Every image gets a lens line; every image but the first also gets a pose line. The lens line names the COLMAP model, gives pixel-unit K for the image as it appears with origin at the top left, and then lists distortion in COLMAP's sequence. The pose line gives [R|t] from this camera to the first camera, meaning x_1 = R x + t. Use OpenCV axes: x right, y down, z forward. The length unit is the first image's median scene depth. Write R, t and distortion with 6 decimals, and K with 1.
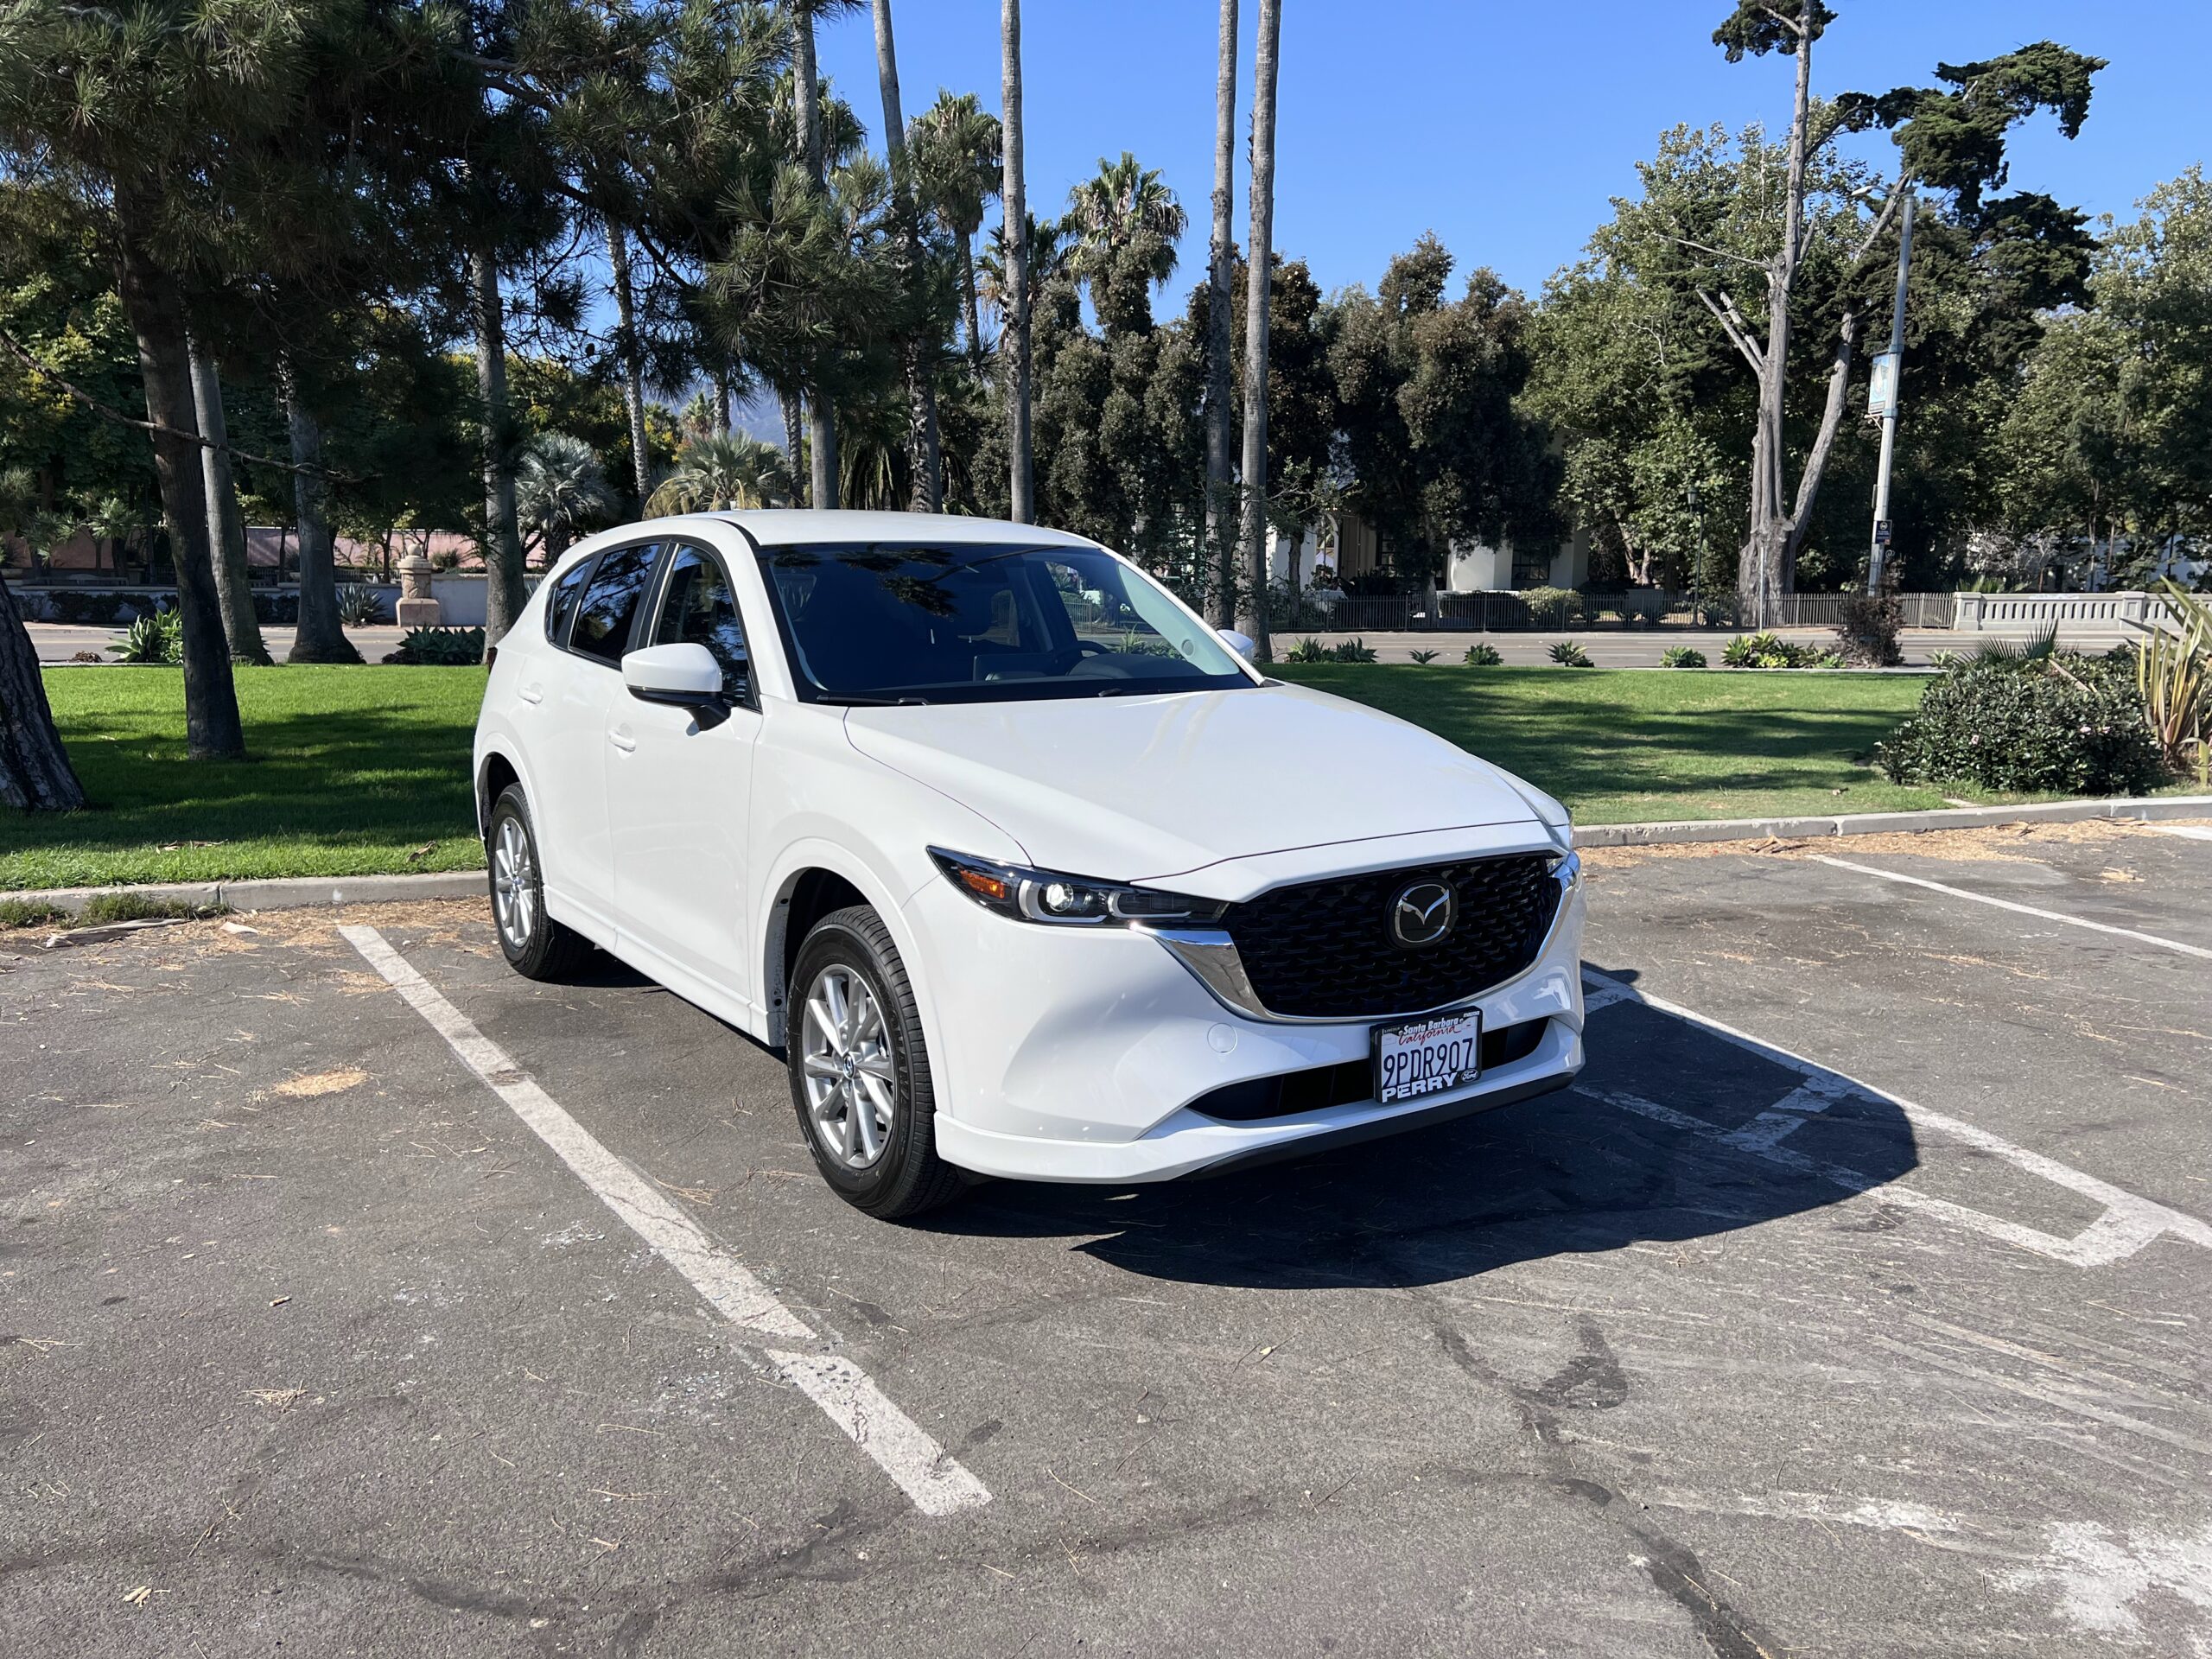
lens RADIAL K [[1674.7, 0, 1107.5], [0, 1674.7, 813.8], [0, 0, 1]] dist [0.014697, 0.002318]
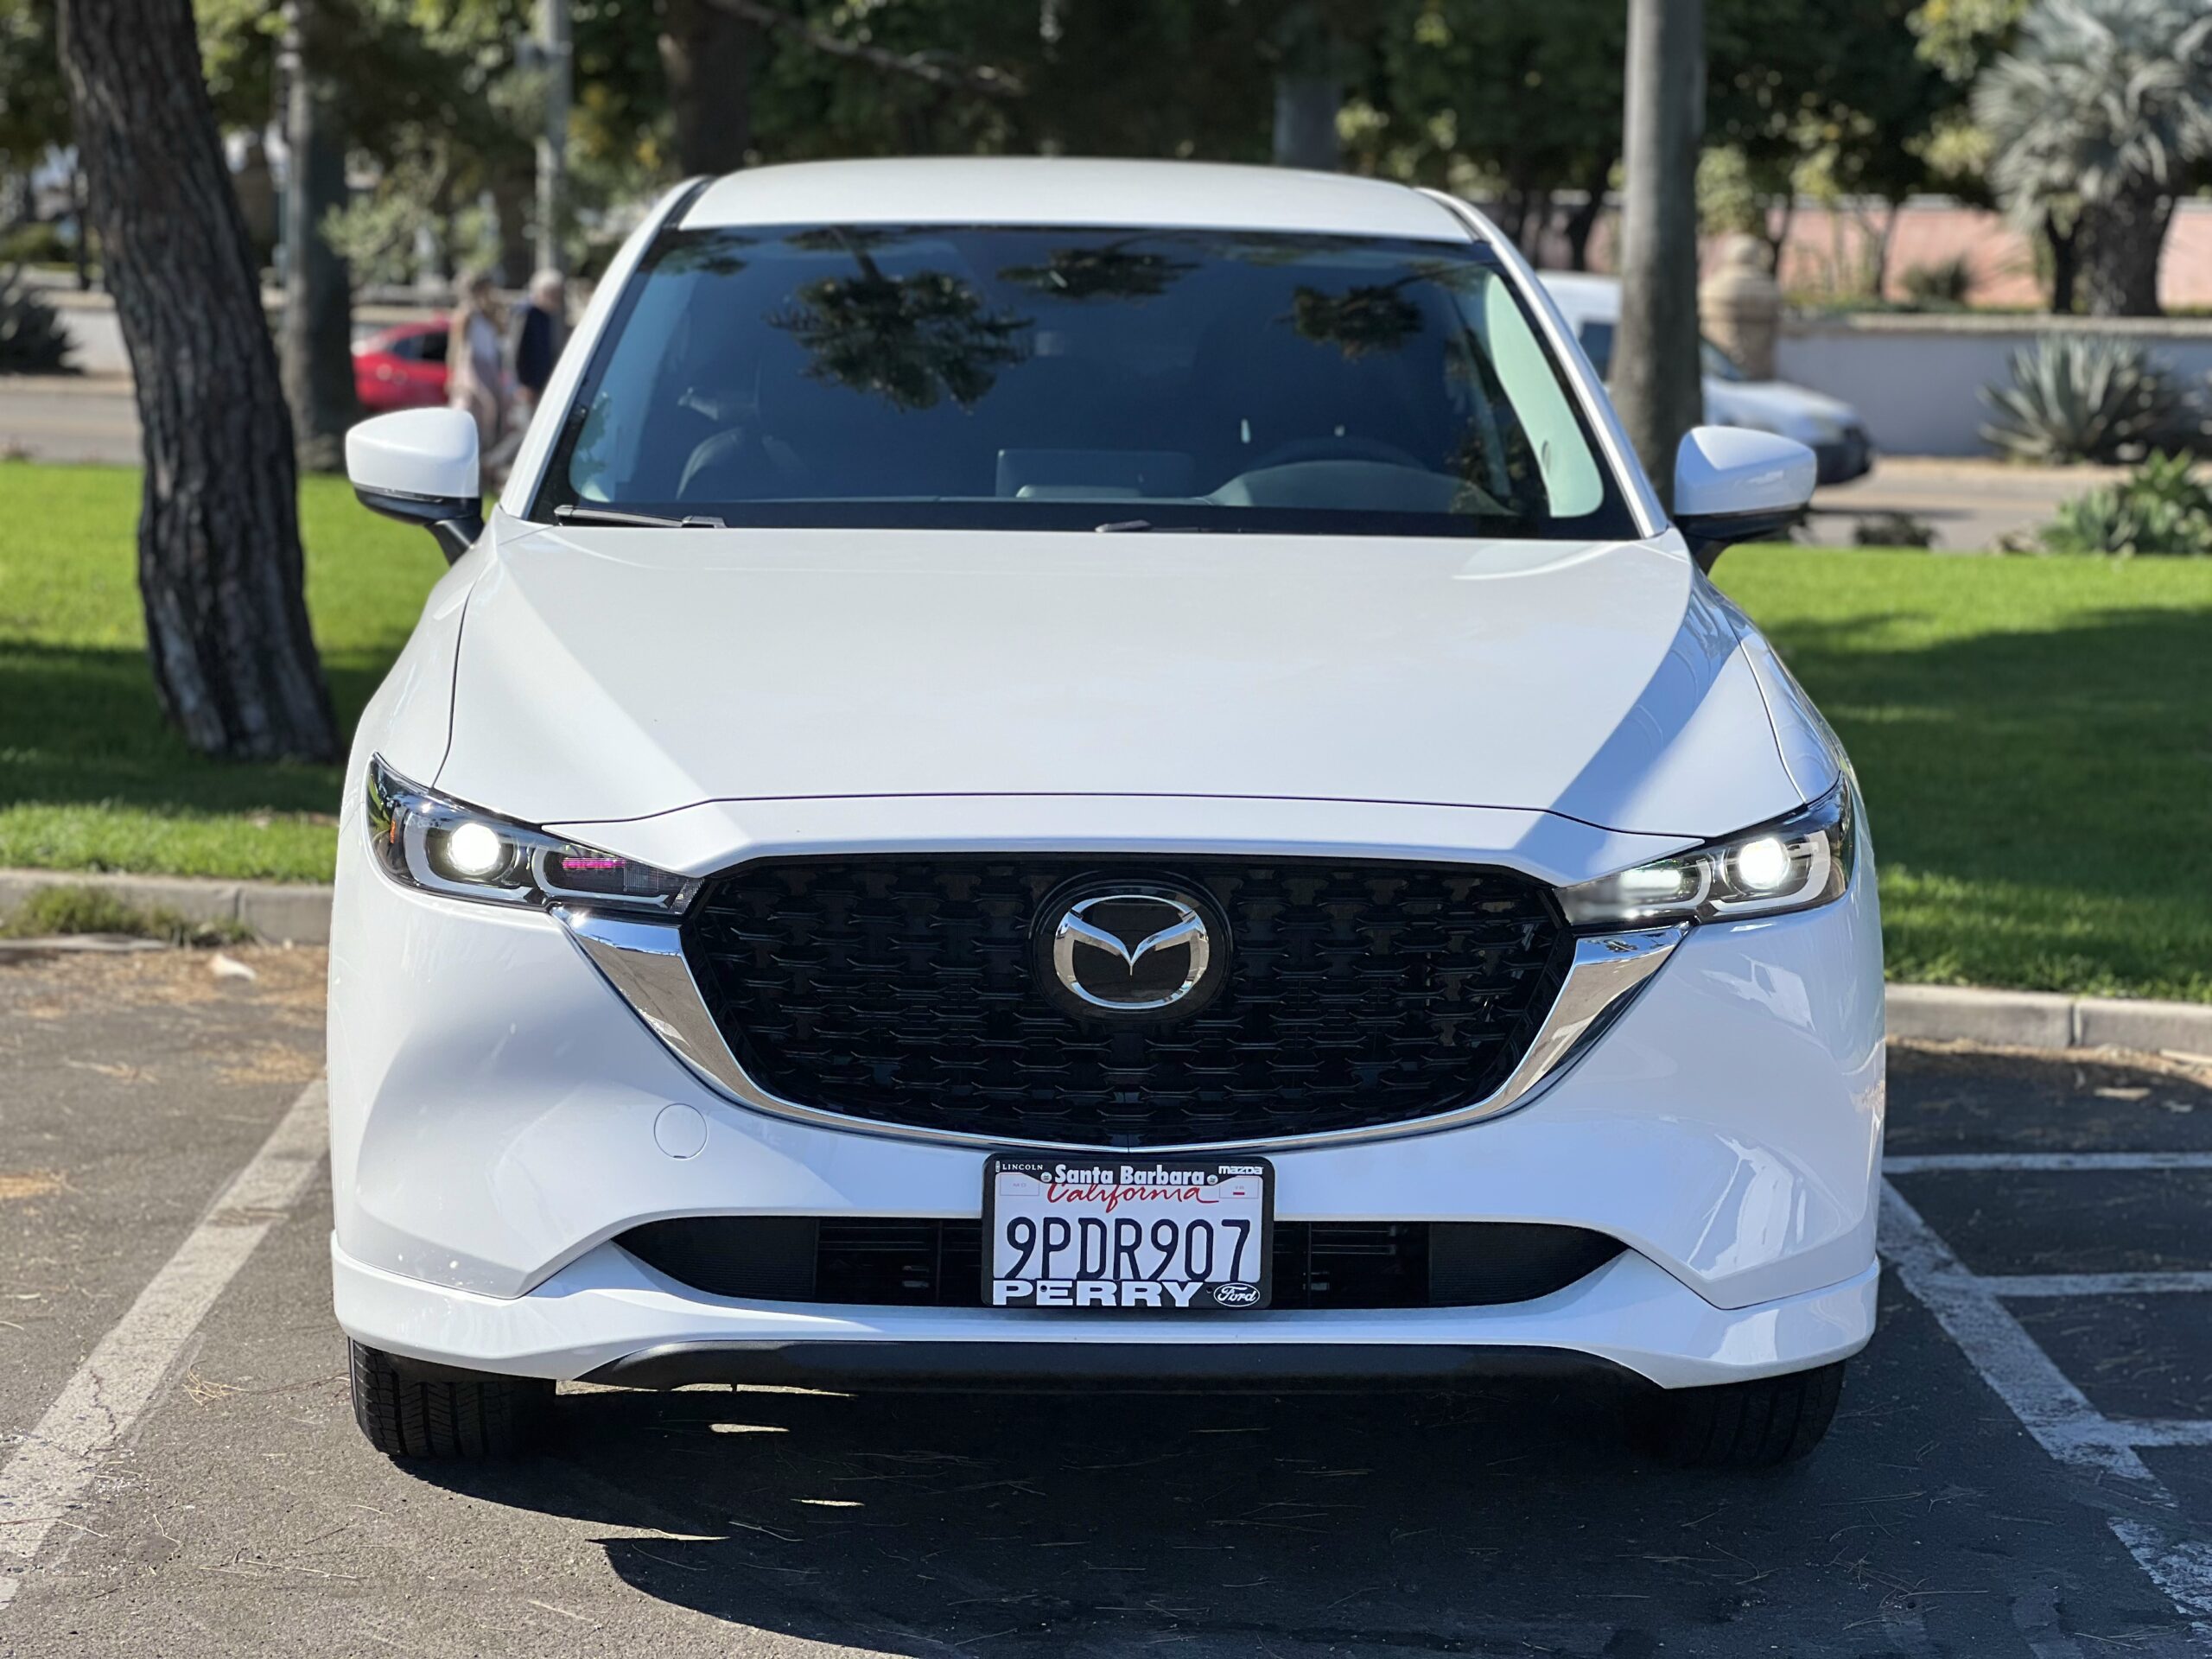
lens RADIAL K [[4940.8, 0, 1106.0], [0, 4940.8, 833.2], [0, 0, 1]] dist [0.040477, 0.000000]
pose [[0.846754, 0.071882, -0.527105, 0.954086], [-0.093181, 0.995552, -0.013923, 0.044633], [0.523760, 0.060905, 0.849686, -0.271307]]
